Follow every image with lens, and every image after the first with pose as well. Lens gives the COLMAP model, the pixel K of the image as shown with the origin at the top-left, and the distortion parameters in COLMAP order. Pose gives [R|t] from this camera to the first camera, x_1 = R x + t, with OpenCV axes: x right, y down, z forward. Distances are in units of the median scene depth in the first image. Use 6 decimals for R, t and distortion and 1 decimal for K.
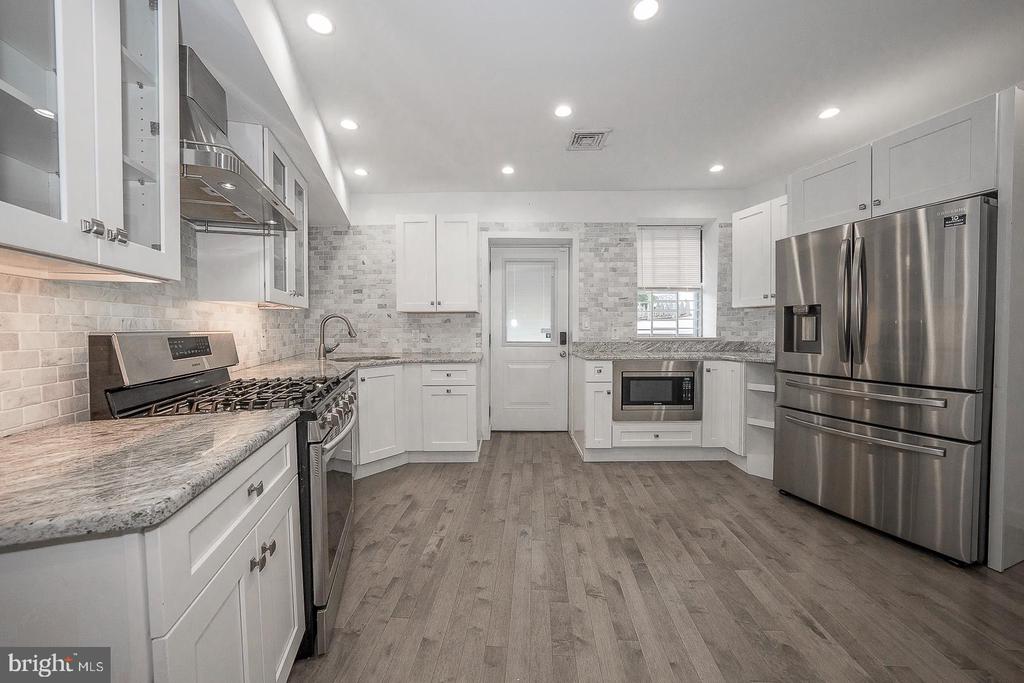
lens RADIAL K [[353.6, 0, 517.2], [0, 353.6, 335.6], [0, 0, 1]] dist [-0.017239, 0.000548]
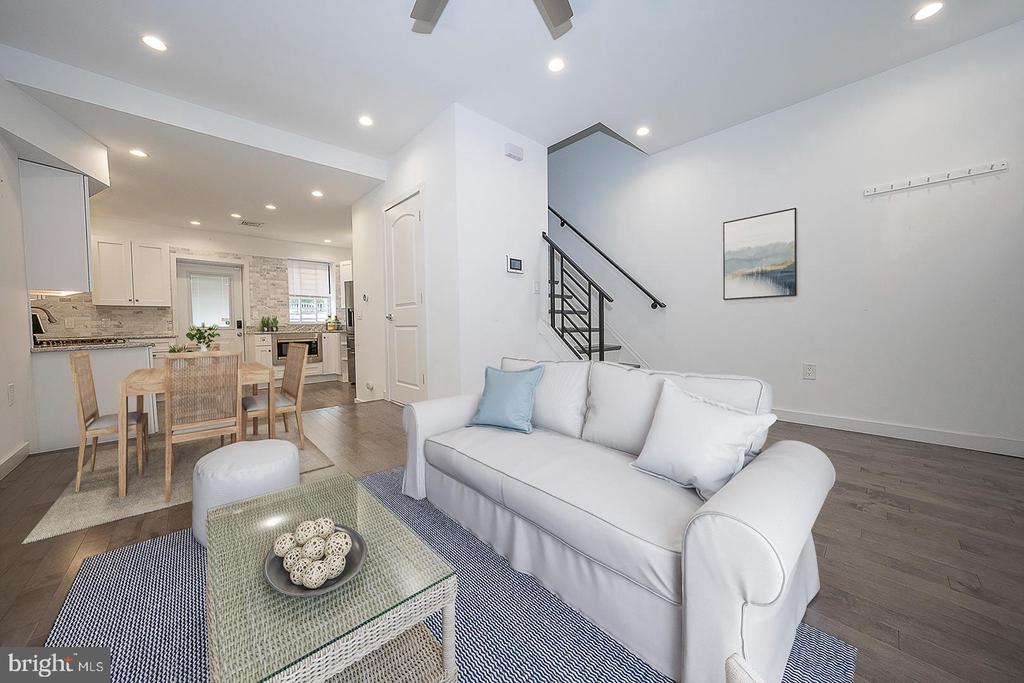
lens RADIAL K [[353.6, 0, 511.8], [0, 353.6, 337.9], [0, 0, 1]] dist [-0.017239, 0.000548]
pose [[0.703820, -0.033346, 0.709595, -0.138036], [0.021809, 0.999441, 0.025335, 0.059384], [-0.710044, -0.002356, 0.704154, -1.068649]]
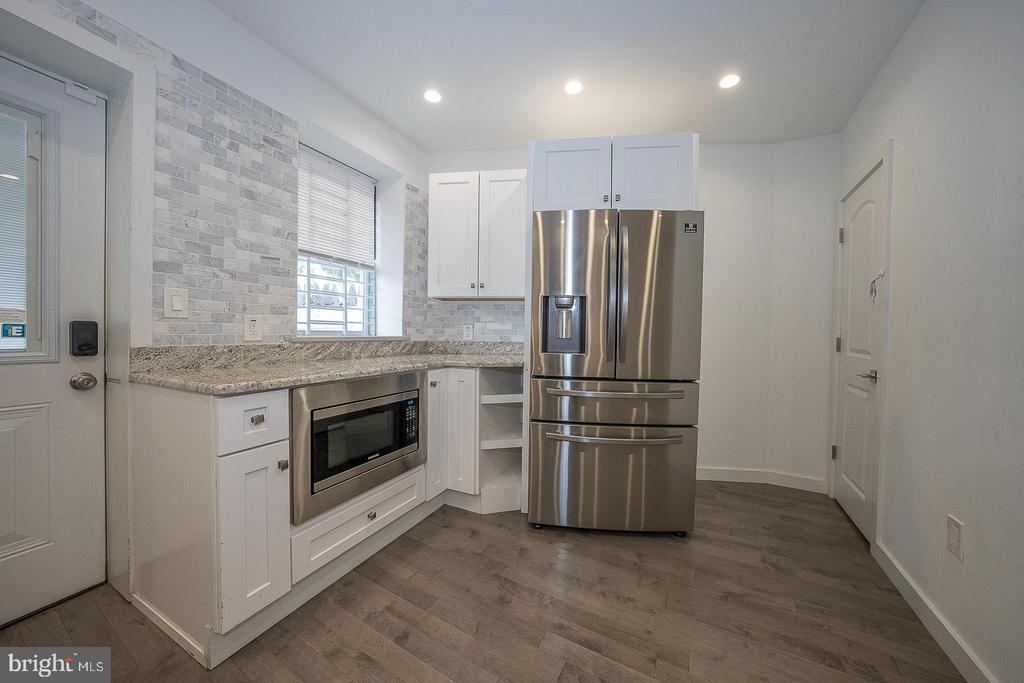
lens RADIAL K [[353.6, 0, 511.9], [0, 353.6, 337.0], [0, 0, 1]] dist [-0.017239, 0.000548]
pose [[0.435753, -0.002589, 0.900063, 0.001586], [0.001190, 0.999997, 0.002300, 0.005992], [-0.900066, 0.000069, 0.435754, 0.475674]]
